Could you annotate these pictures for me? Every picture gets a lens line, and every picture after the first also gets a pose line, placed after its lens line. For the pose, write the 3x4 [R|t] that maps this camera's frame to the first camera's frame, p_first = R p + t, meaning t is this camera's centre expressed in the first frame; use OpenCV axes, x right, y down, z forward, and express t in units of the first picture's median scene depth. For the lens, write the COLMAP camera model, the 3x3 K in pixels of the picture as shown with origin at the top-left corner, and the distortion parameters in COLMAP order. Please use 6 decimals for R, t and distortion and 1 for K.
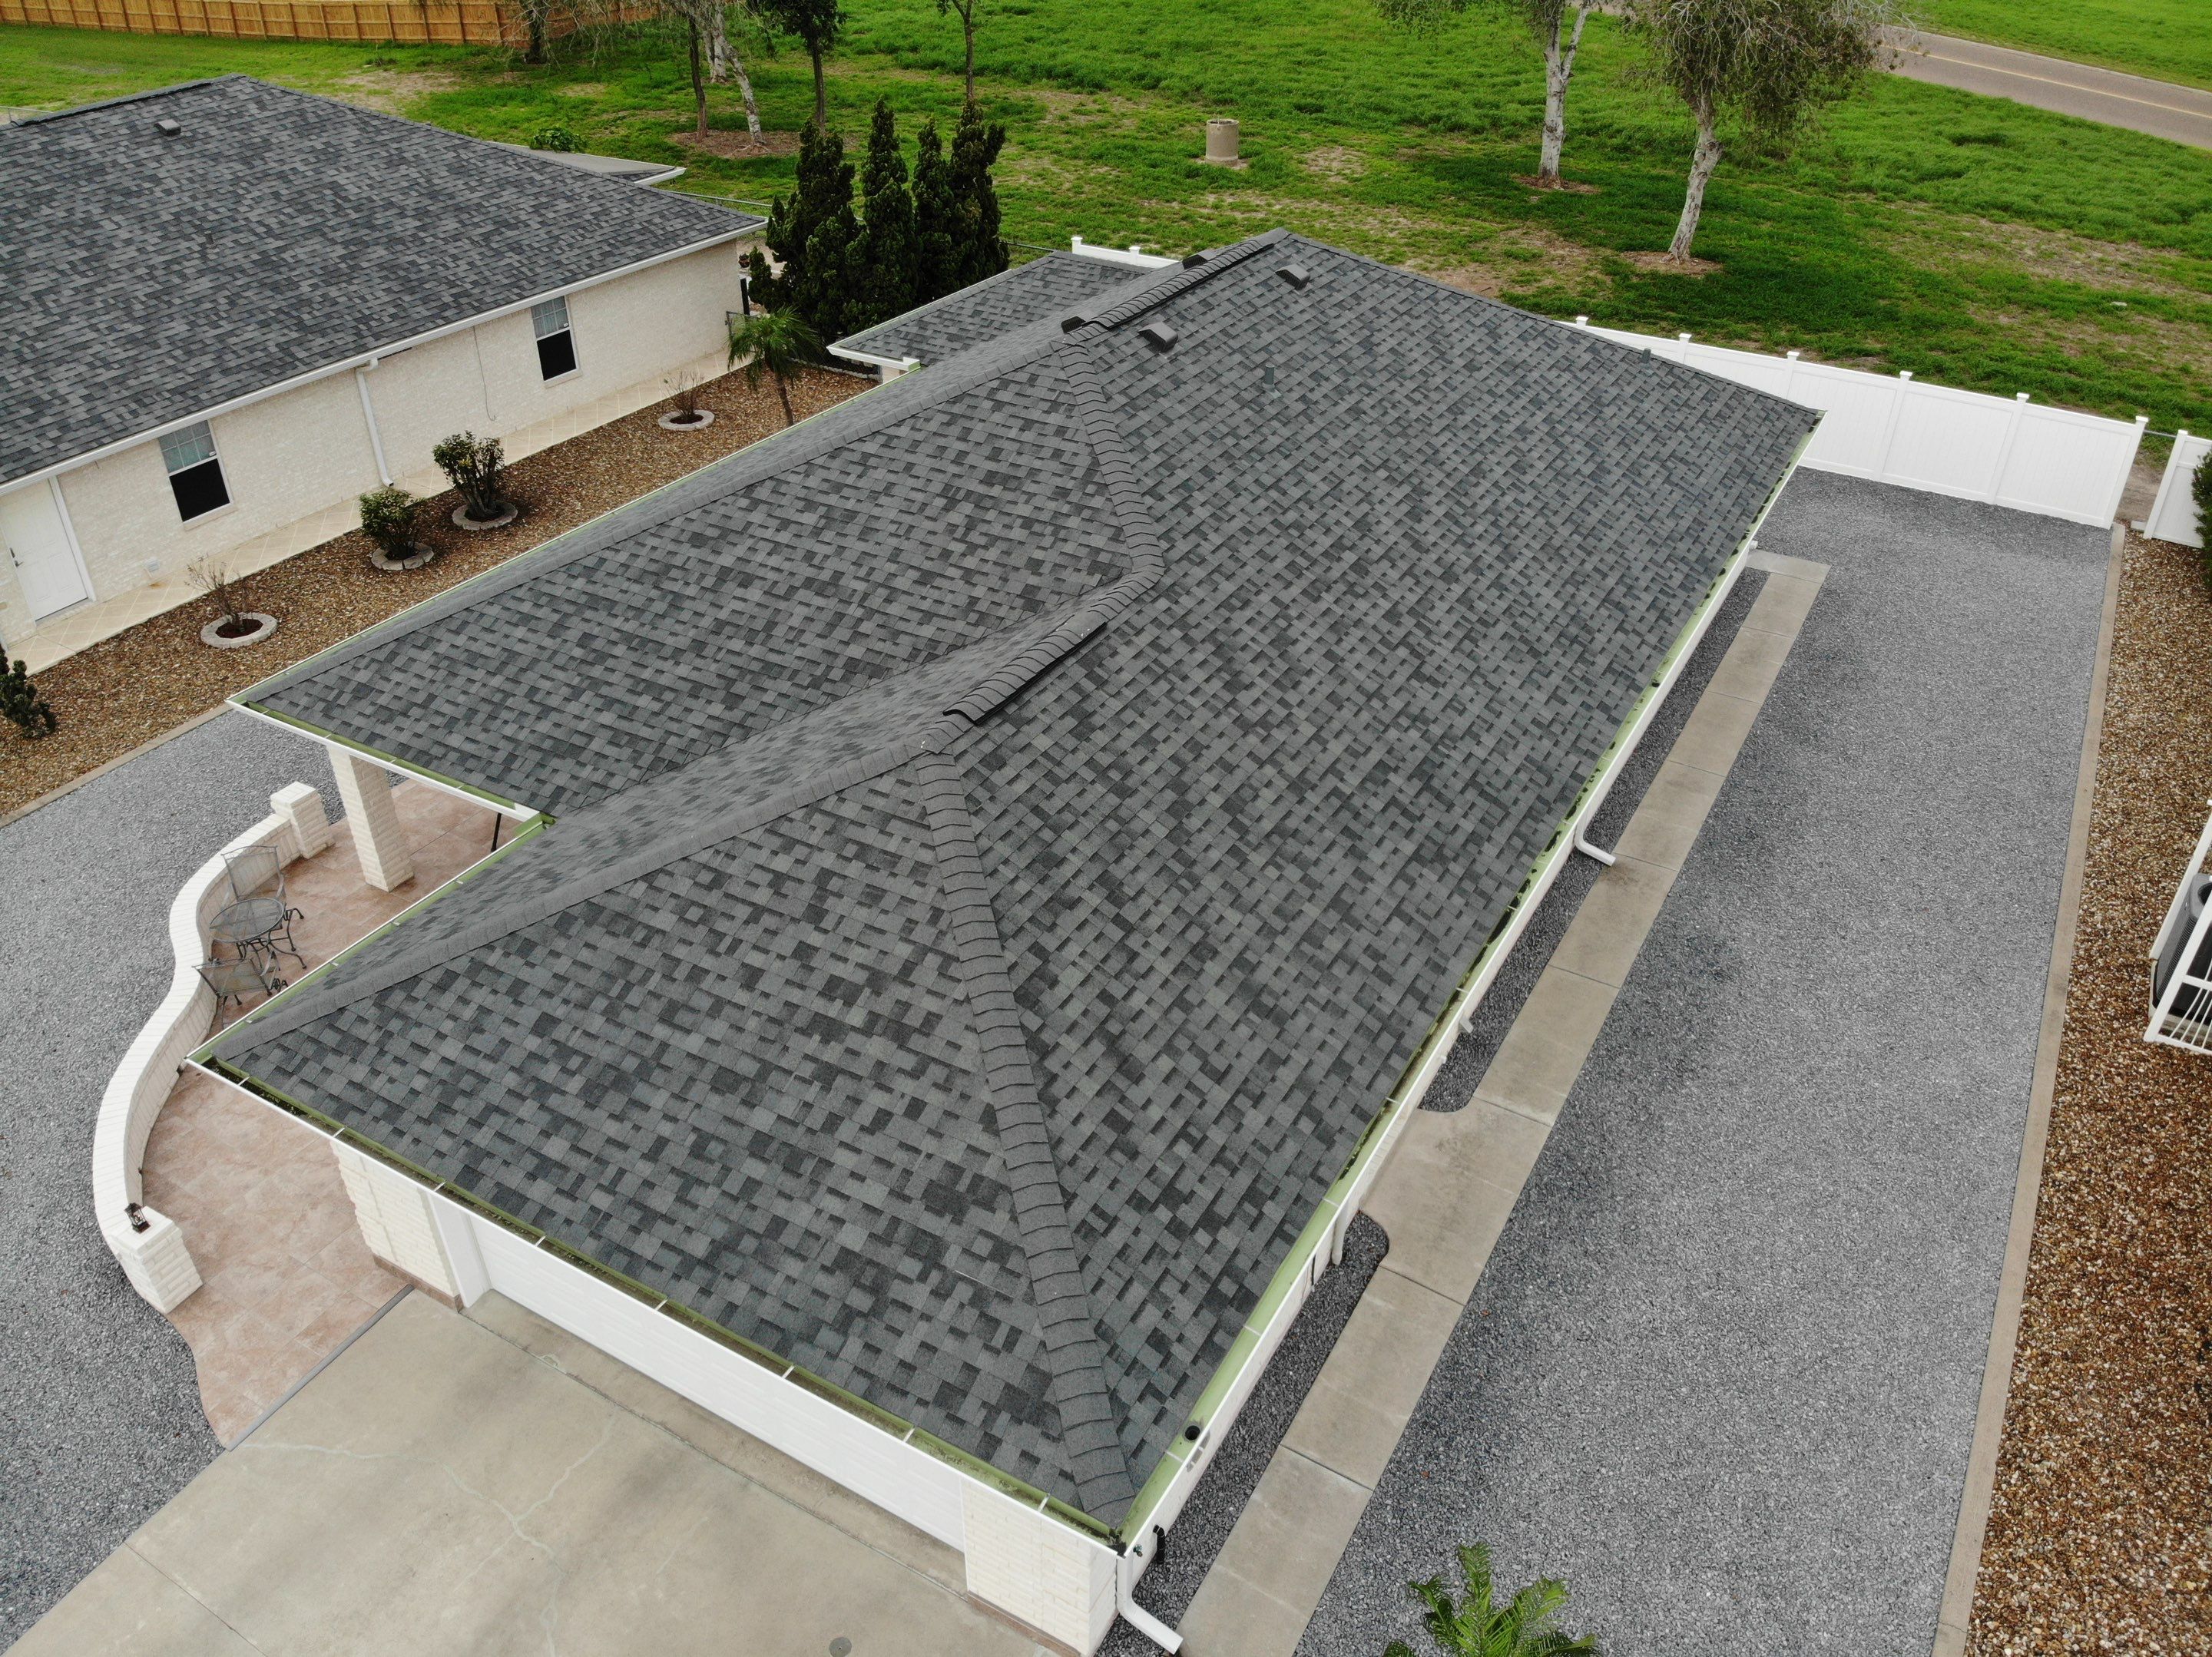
lens RADIAL K [[1662.7, 0, 1122.8], [0, 1662.7, 825.0], [0, 0, 1]] dist [0.019535, -0.098765]
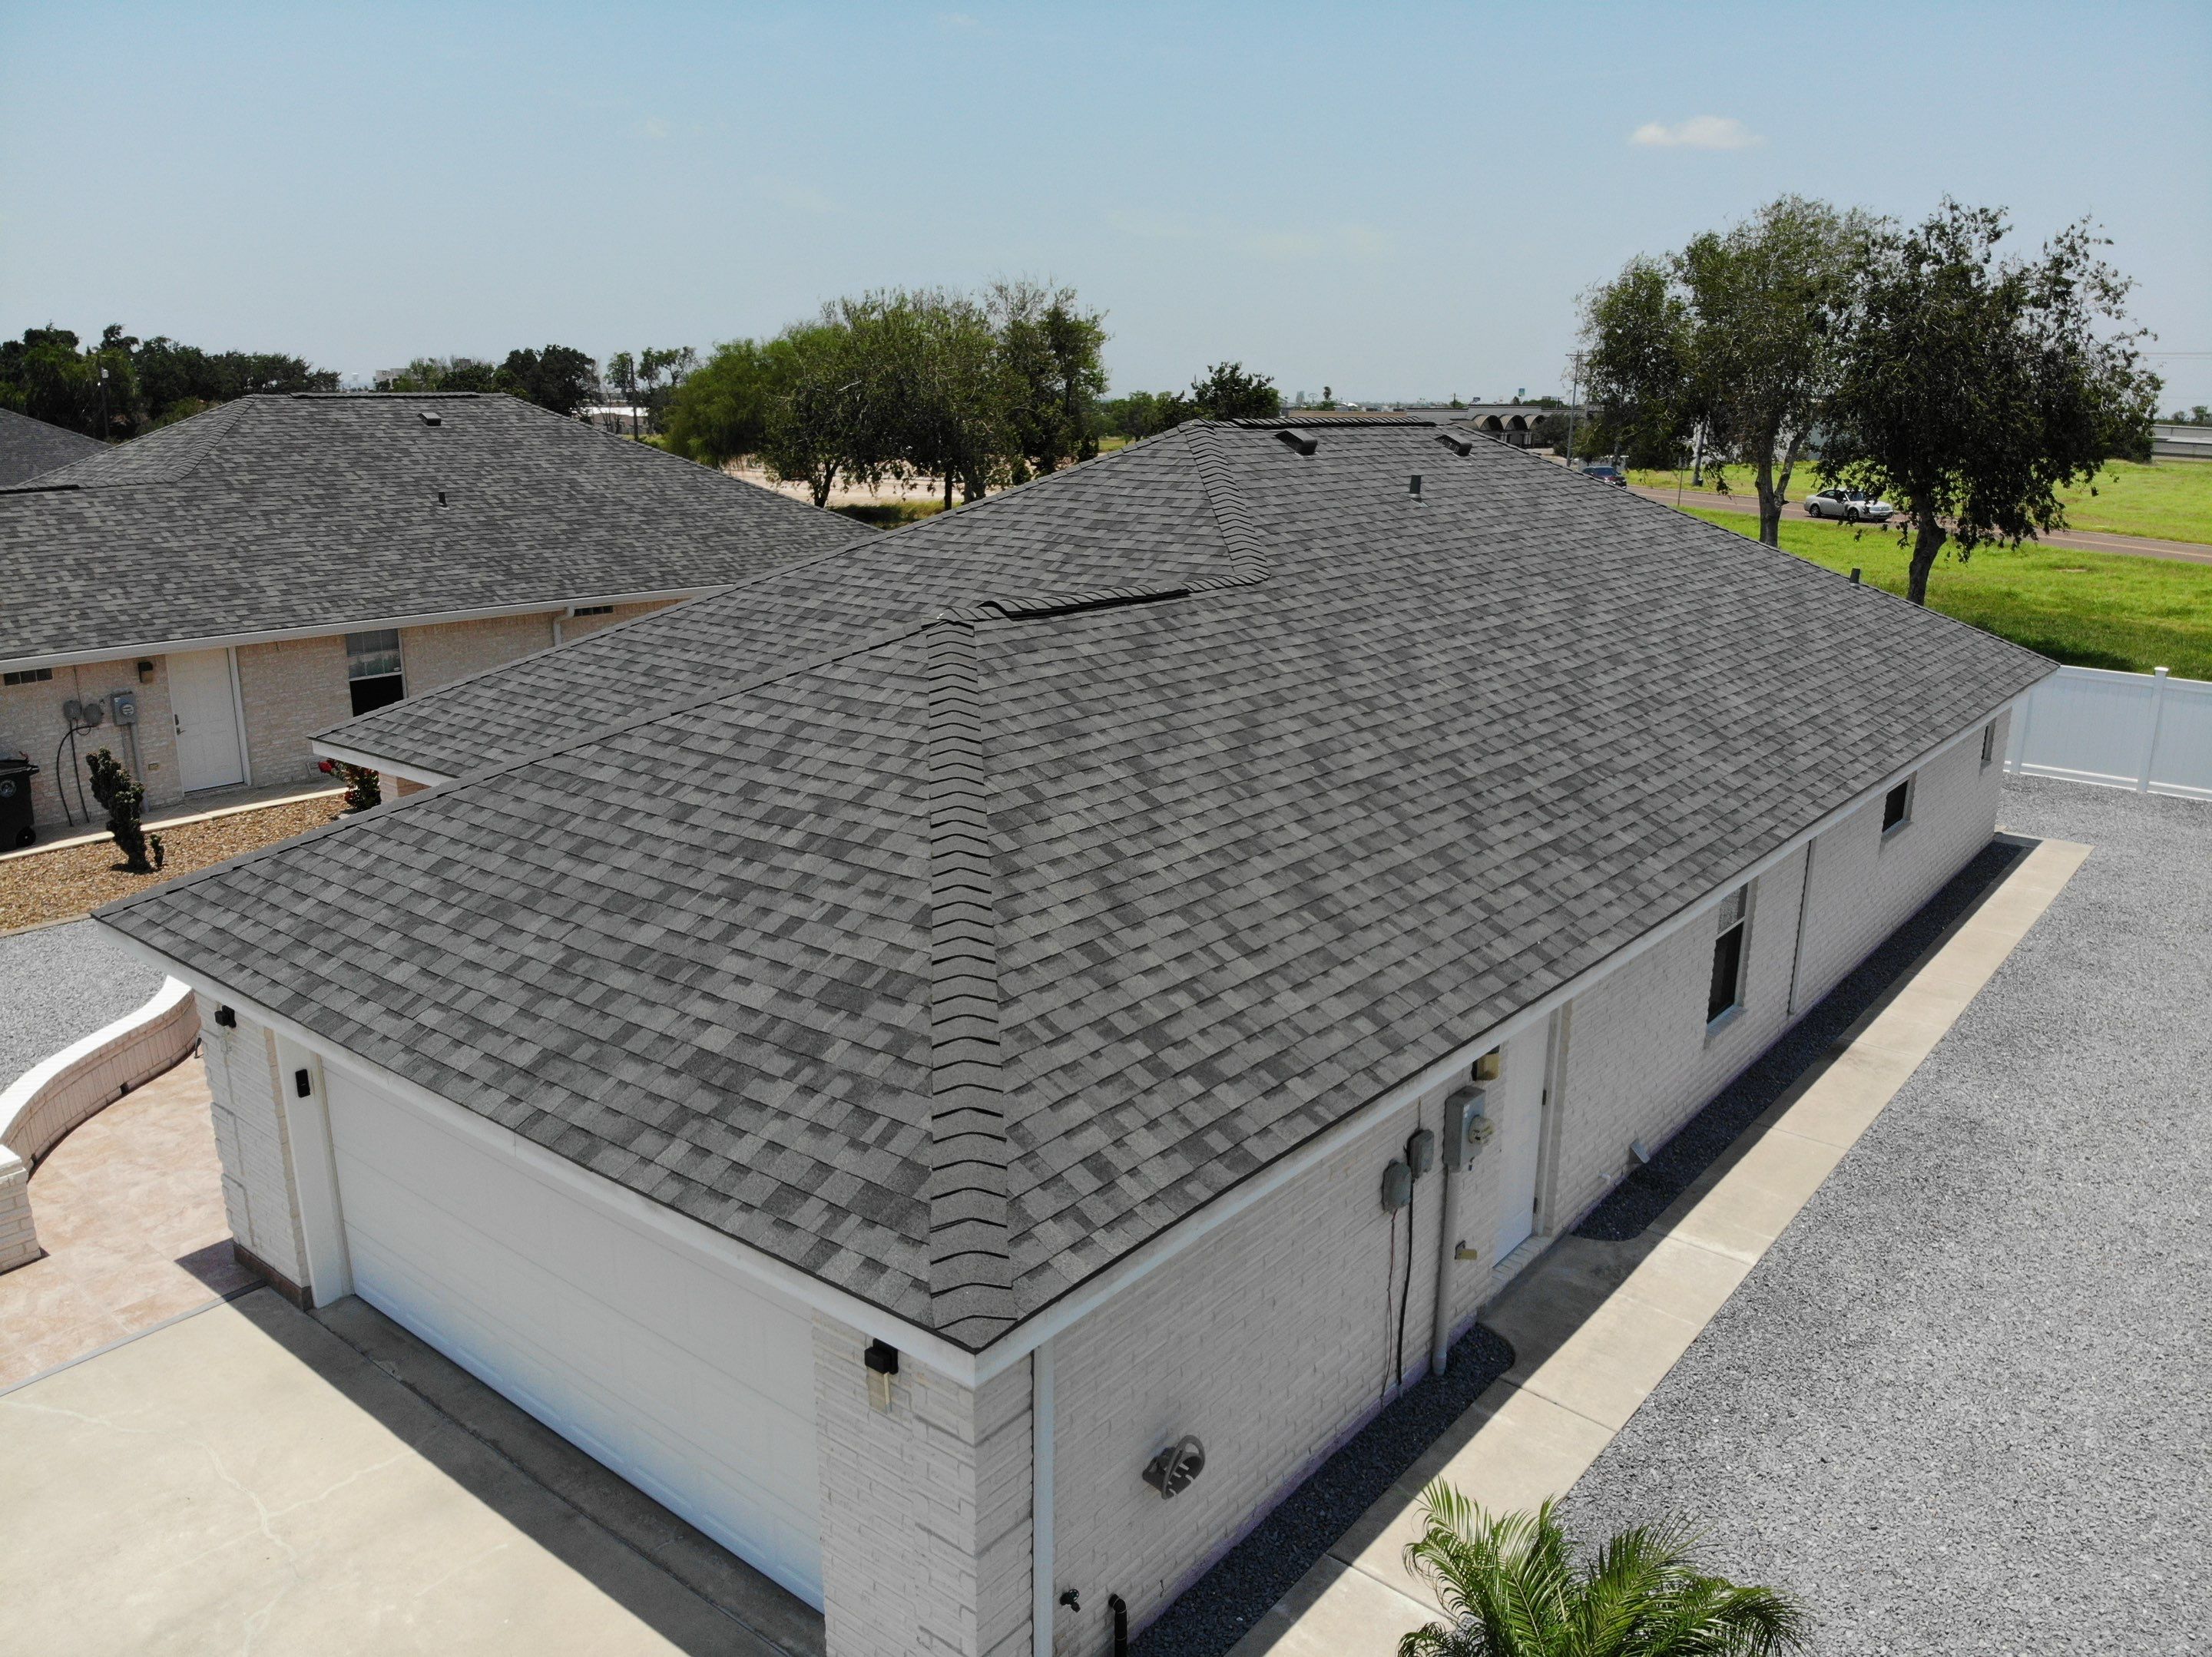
lens RADIAL K [[1662.7, 0, 1139.5], [0, 1662.7, 813.9], [0, 0, 1]] dist [0.019535, -0.098765]
pose [[0.988718, 0.025047, -0.147682, 0.114603], [-0.074298, 0.938094, -0.338318, 0.341162], [0.130066, 0.345473, 0.929371, 0.262444]]
